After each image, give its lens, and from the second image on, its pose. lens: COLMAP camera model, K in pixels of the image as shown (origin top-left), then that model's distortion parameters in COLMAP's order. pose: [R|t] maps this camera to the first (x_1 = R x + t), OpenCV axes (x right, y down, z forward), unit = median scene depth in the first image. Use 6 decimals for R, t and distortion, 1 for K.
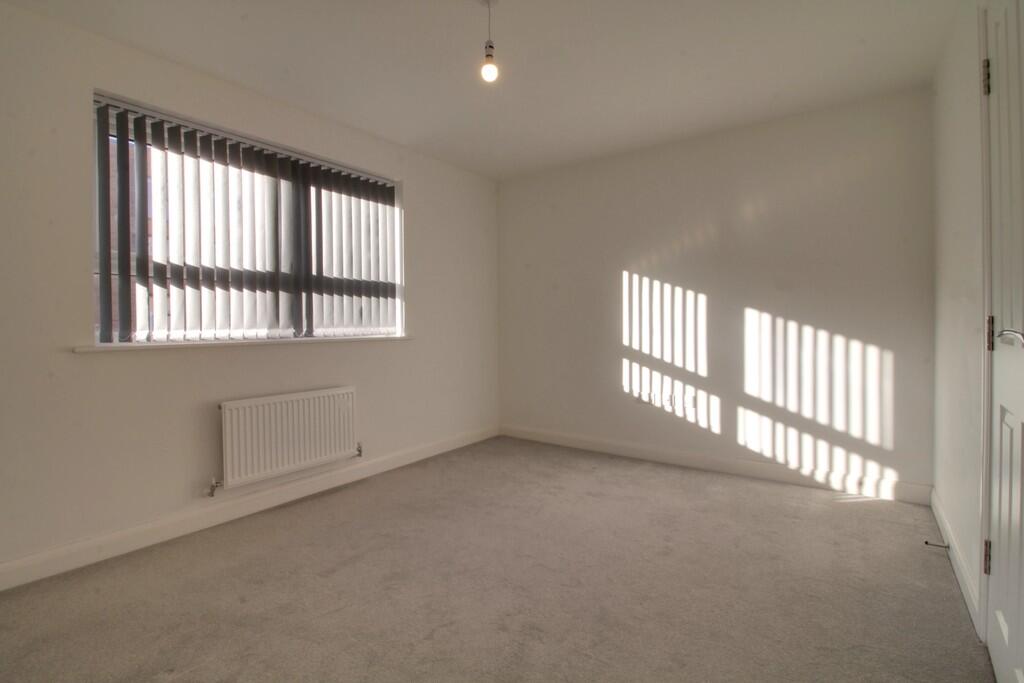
lens RADIAL K [[474.5, 0, 513.9], [0, 474.5, 330.1], [0, 0, 1]] dist [0.000112, -0.012441]
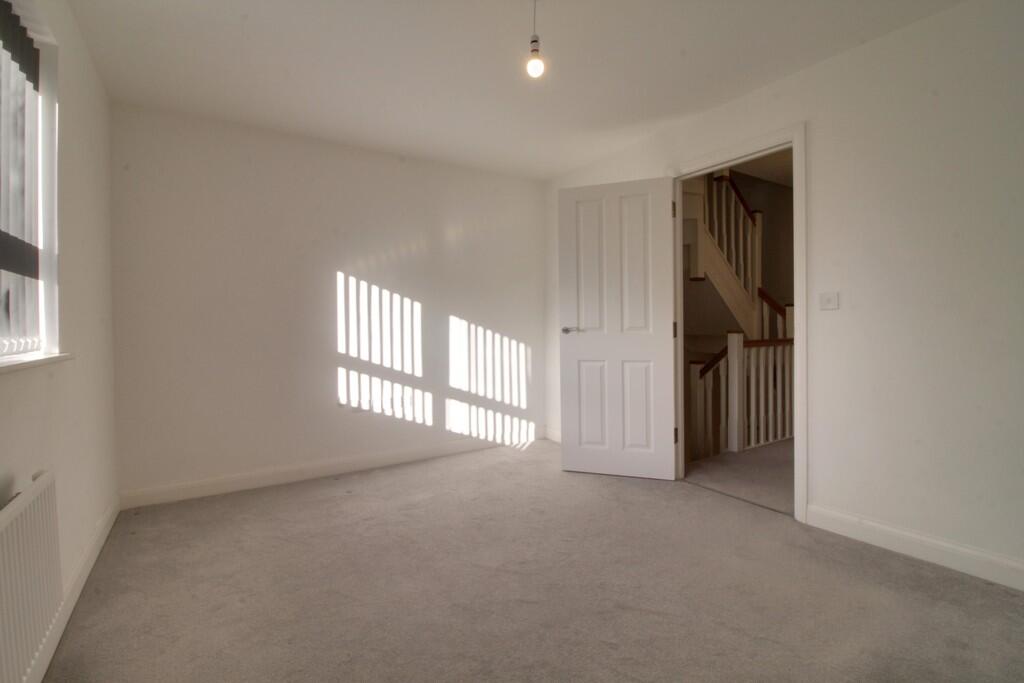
lens RADIAL K [[474.5, 0, 513.9], [0, 474.5, 330.1], [0, 0, 1]] dist [0.000112, -0.012441]
pose [[0.361051, -0.003673, 0.932539, -0.540212], [0.018789, 0.999818, -0.003337, -0.002855], [-0.932357, 0.018727, 0.361055, 0.385872]]
